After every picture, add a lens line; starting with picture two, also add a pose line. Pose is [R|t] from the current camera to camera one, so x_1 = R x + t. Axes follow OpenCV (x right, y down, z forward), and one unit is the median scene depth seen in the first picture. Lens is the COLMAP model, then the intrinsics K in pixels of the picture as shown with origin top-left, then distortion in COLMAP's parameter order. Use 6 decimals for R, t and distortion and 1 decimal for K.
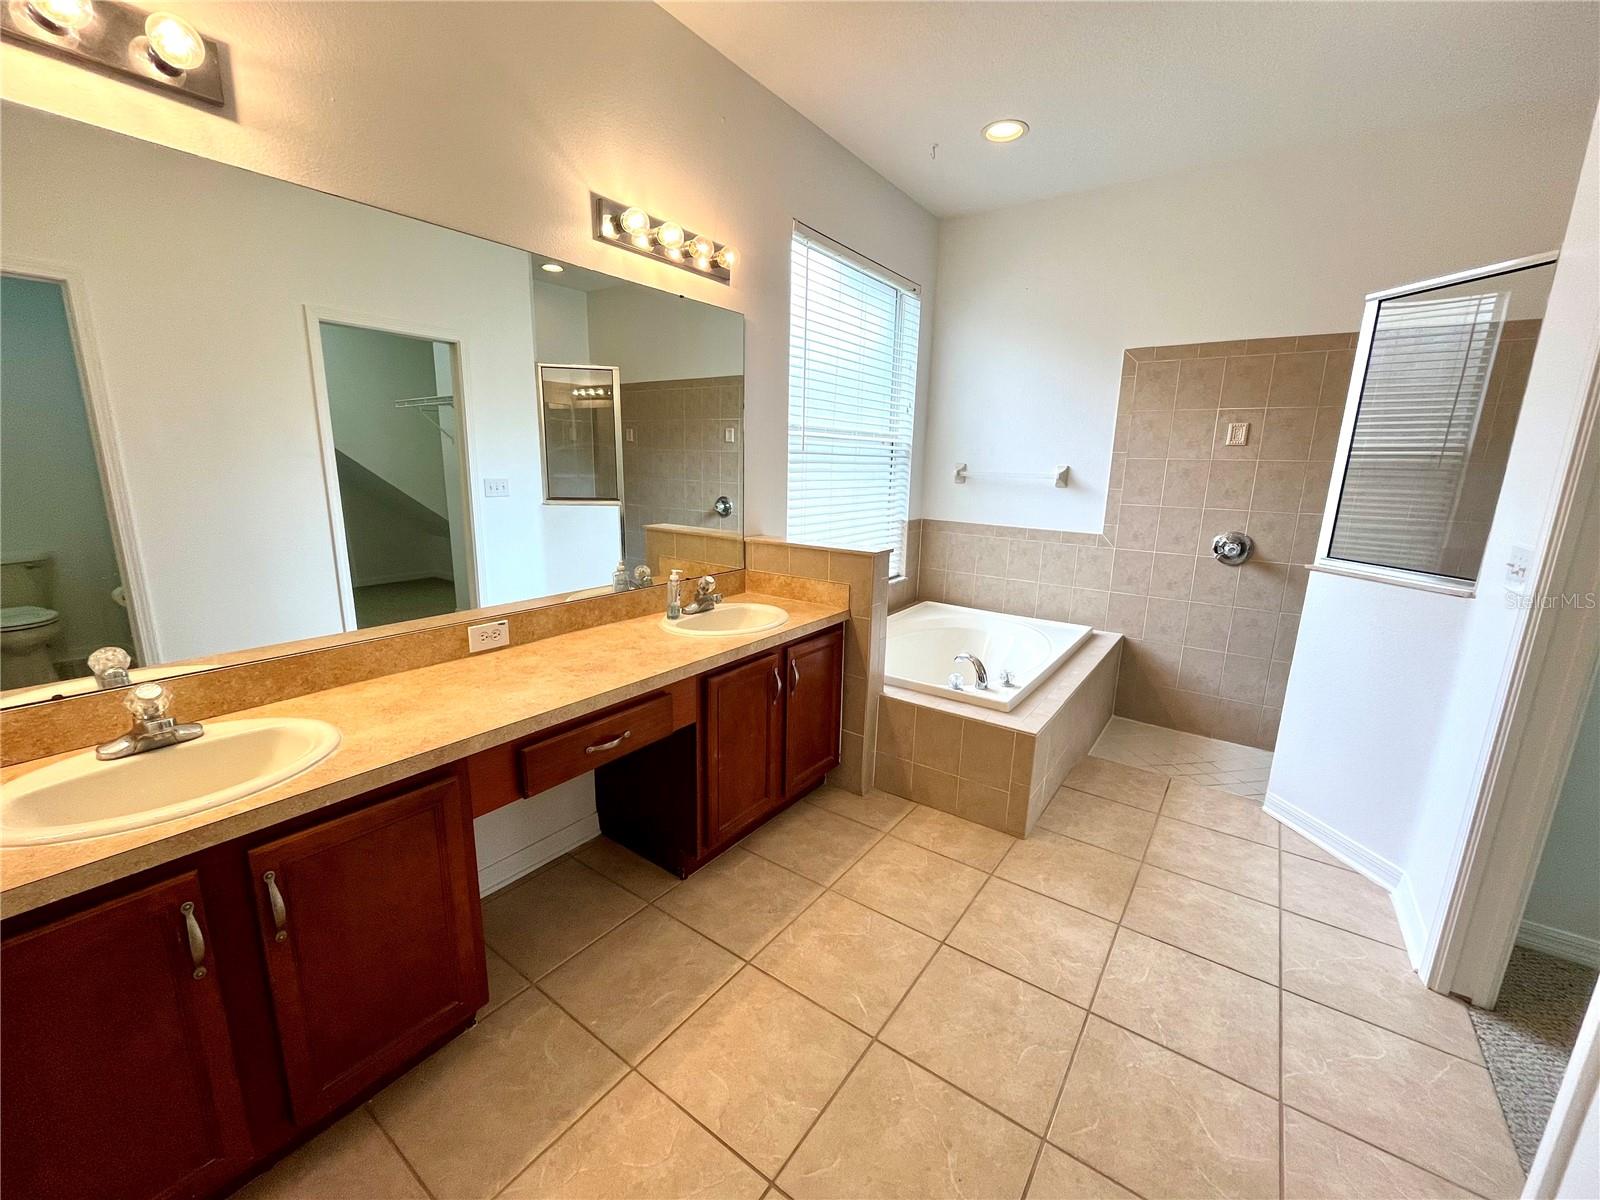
lens RADIAL K [[645.5, 0, 798.4], [0, 645.5, 602.1], [0, 0, 1]] dist [-0.001965, -0.000772]
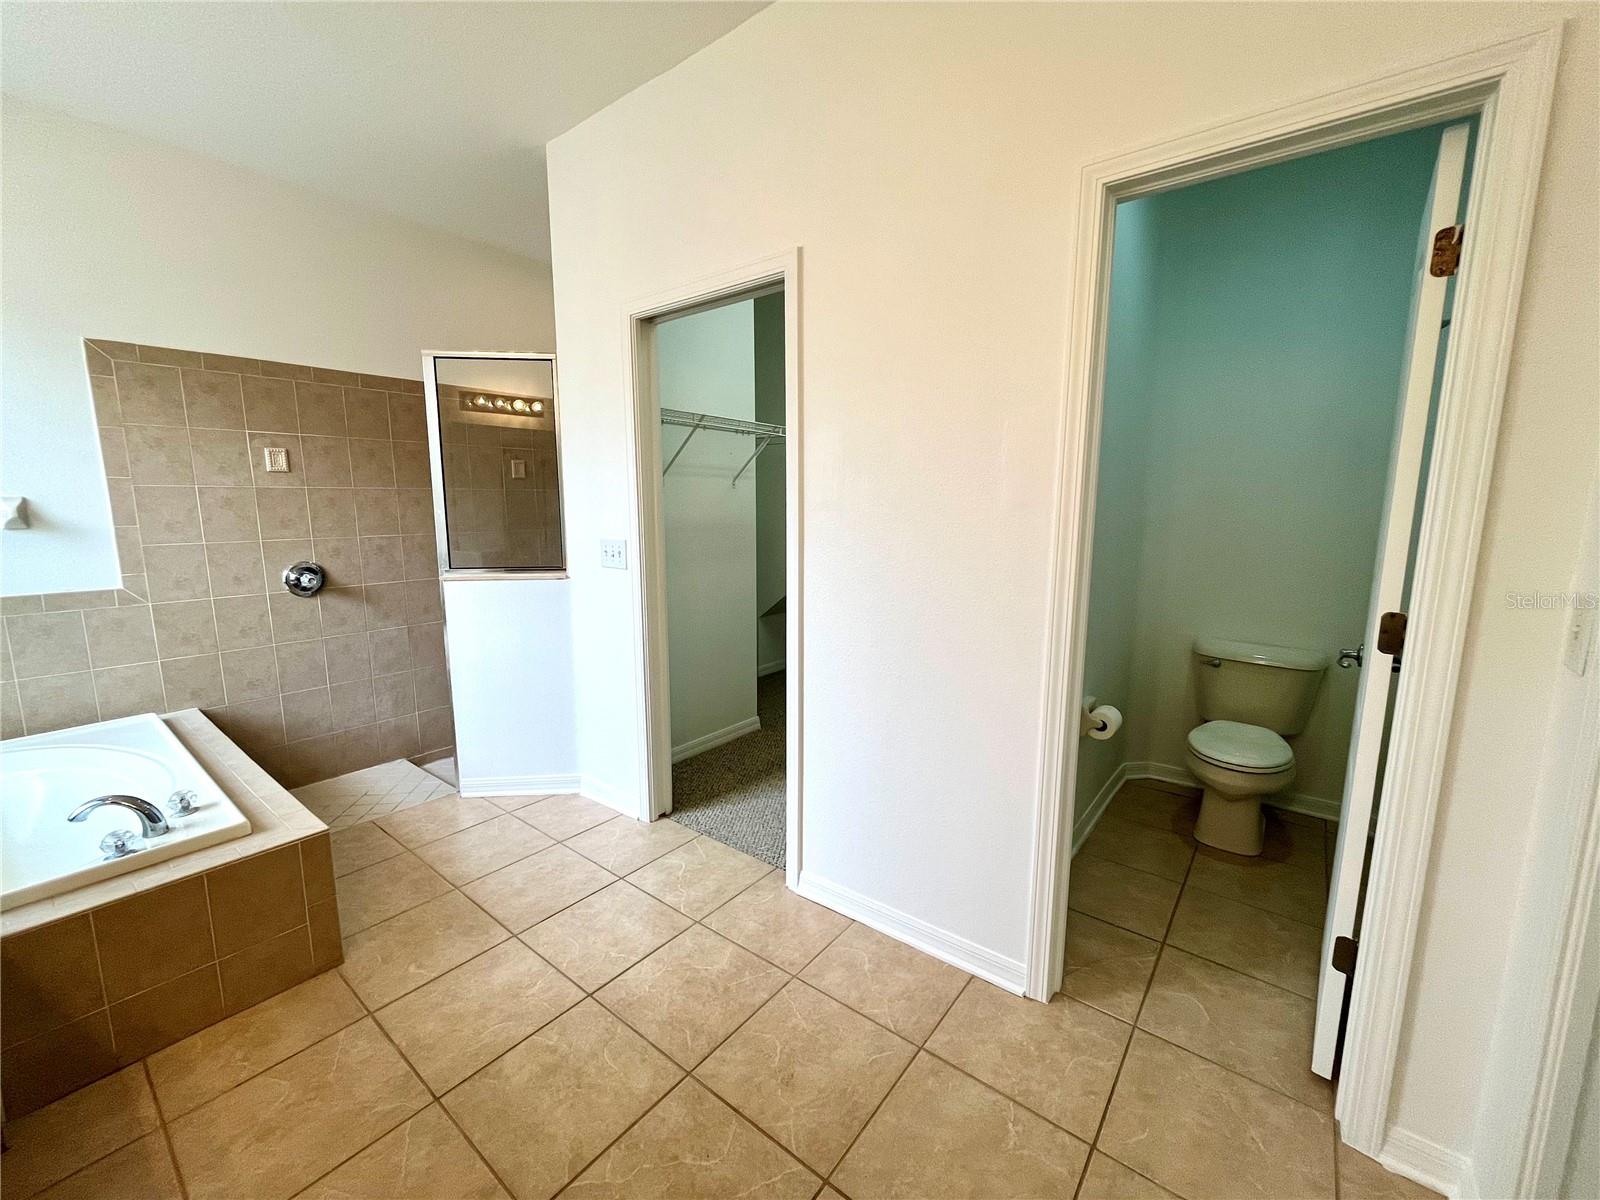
lens RADIAL K [[645.5, 0, 801.2], [0, 645.5, 599.5], [0, 0, 1]] dist [-0.001965, -0.000772]
pose [[0.042808, -0.174087, 0.983799, -0.314598], [0.215338, 0.963165, 0.161065, -0.065532], [-0.975601, 0.204955, 0.078719, 0.284613]]
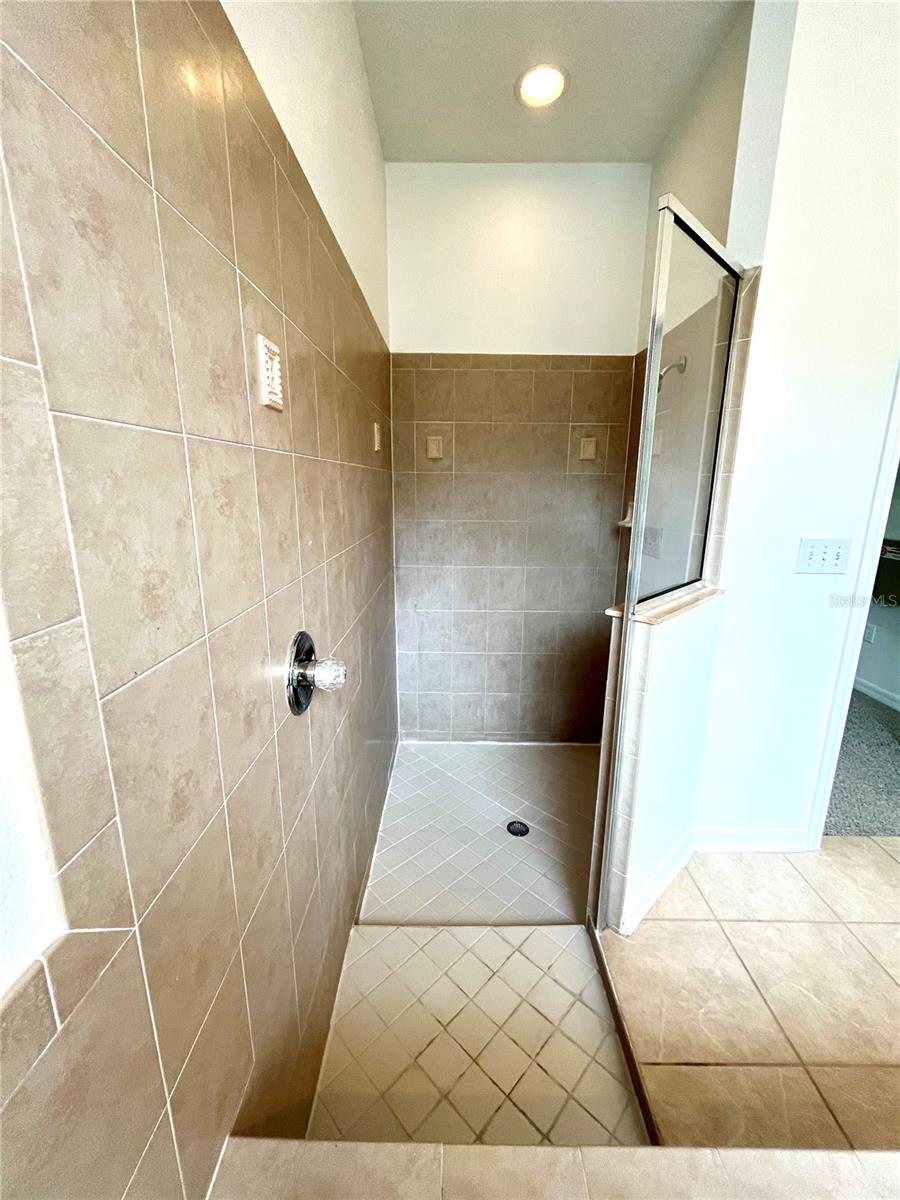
lens RADIAL K [[484.1, 0, 452.7], [0, 484.1, 597.0], [0, 0, 1]] dist [-0.001965, -0.000772]
pose [[-0.585100, -0.204919, 0.784644, 0.508344], [0.155256, 0.921347, 0.356392, -0.290864], [-0.795961, 0.330346, -0.507265, 1.398665]]
